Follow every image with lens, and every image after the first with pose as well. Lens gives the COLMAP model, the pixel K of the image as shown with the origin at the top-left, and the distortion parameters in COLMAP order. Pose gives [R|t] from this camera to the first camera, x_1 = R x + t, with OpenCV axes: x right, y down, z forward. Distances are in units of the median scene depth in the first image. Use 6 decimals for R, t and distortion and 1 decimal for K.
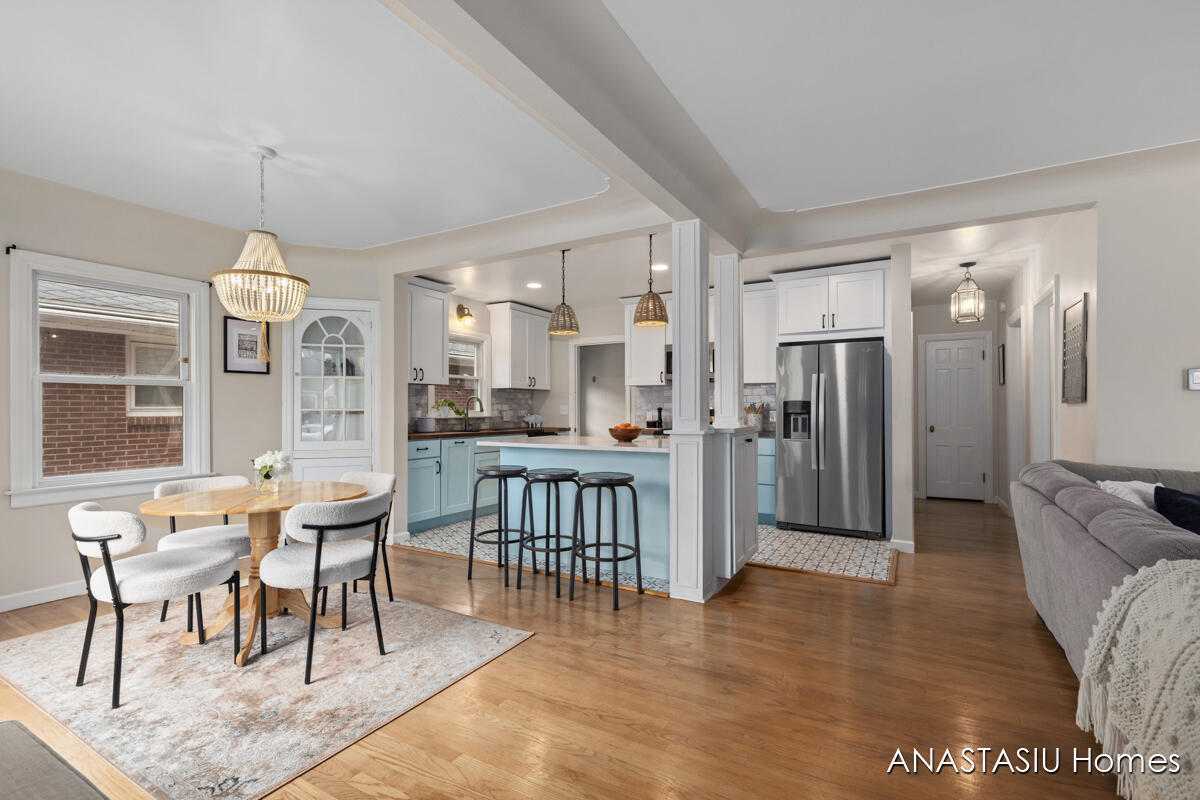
lens RADIAL K [[543.7, 0, 603.5], [0, 543.7, 405.7], [0, 0, 1]] dist [0.012204, -0.002292]
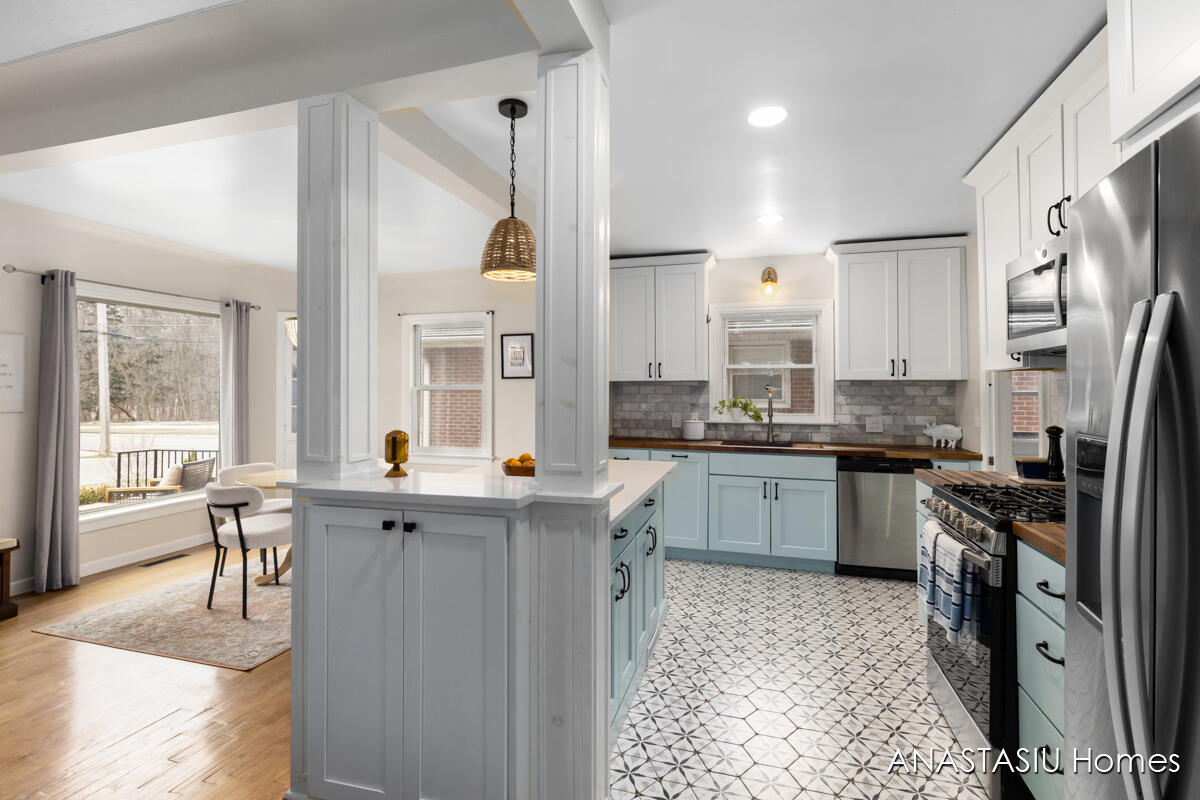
lens RADIAL K [[561.7, 0, 600.8], [0, 561.7, 381.2], [0, 0, 1]] dist [-0.000705, -0.001063]
pose [[0.226814, -0.014778, -0.973826, 0.528851], [0.002260, 0.999890, -0.014647, -0.029970], [0.973935, 0.001122, 0.226823, 0.776078]]
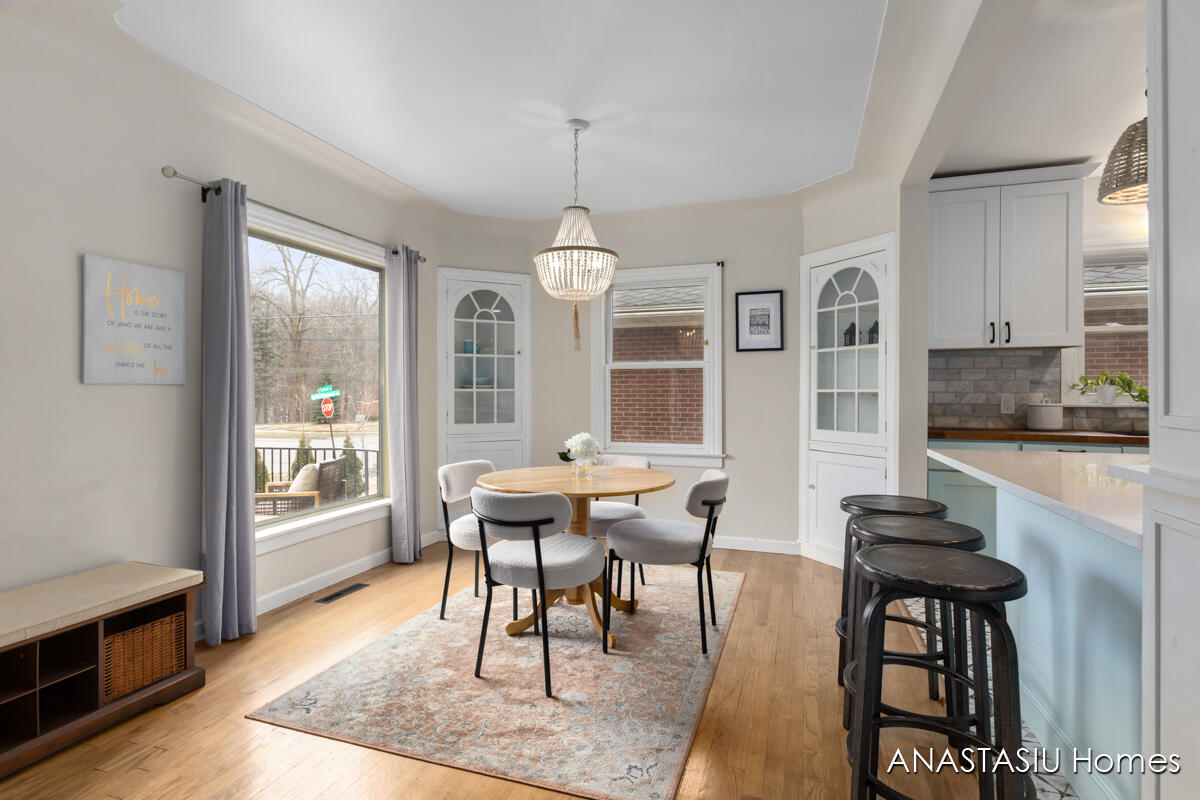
lens RADIAL K [[593.8, 0, 598.1], [0, 593.8, 391.4], [0, 0, 1]] dist [-0.003106, 0.000088]
pose [[0.187386, 0.000350, -0.982286, 0.239570], [0.005153, 0.999986, 0.001340, 0.005127], [0.982273, -0.005312, 0.187381, 0.473037]]
